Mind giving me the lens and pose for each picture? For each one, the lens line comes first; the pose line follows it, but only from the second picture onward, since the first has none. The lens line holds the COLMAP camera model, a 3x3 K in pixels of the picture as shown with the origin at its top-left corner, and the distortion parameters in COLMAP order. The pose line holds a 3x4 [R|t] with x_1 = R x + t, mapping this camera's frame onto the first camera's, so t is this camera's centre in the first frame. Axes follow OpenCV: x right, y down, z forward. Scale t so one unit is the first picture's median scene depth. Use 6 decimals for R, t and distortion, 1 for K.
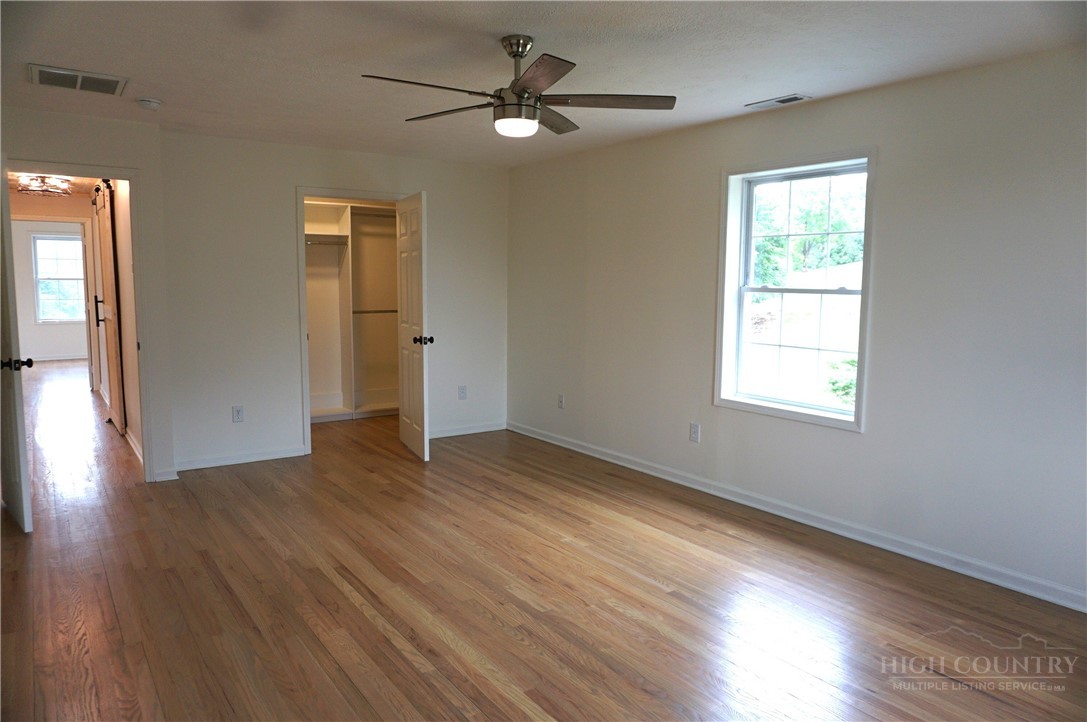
lens RADIAL K [[739.1, 0, 545.2], [0, 739.1, 352.5], [0, 0, 1]] dist [-0.052460, 0.034062]
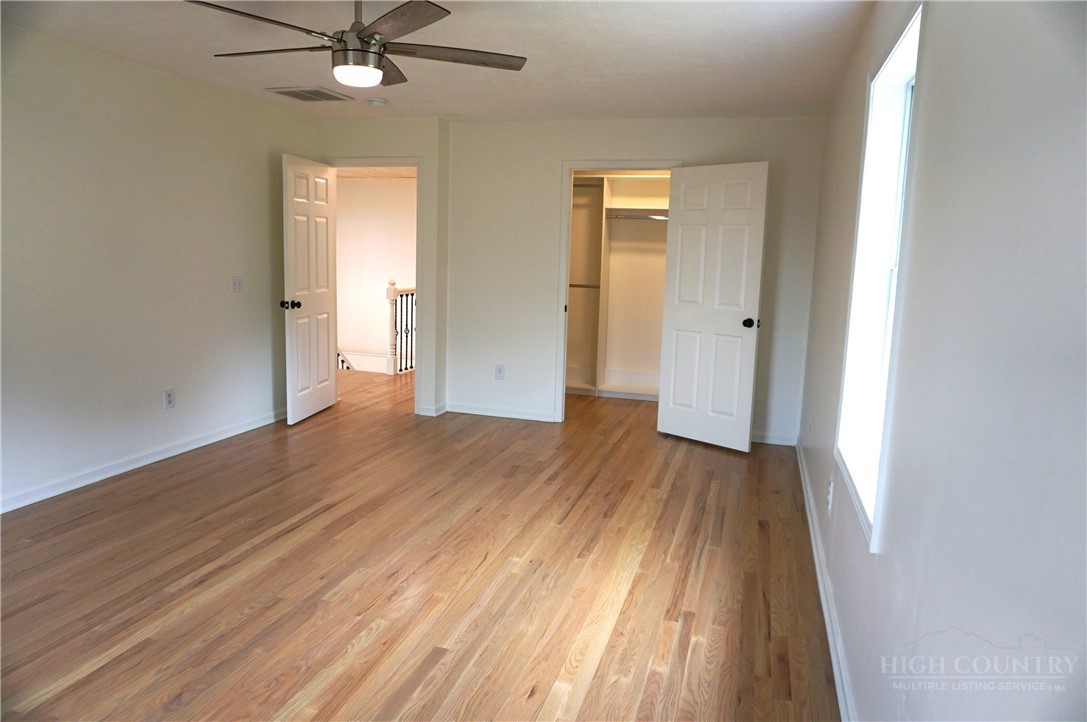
lens RADIAL K [[739.1, 0, 547.6], [0, 739.1, 356.9], [0, 0, 1]] dist [-0.052460, 0.034062]
pose [[0.622448, 0.127582, -0.772192, 0.641454], [-0.111132, 0.991035, 0.074158, -0.038005], [0.774731, 0.039656, 0.631046, 0.473528]]
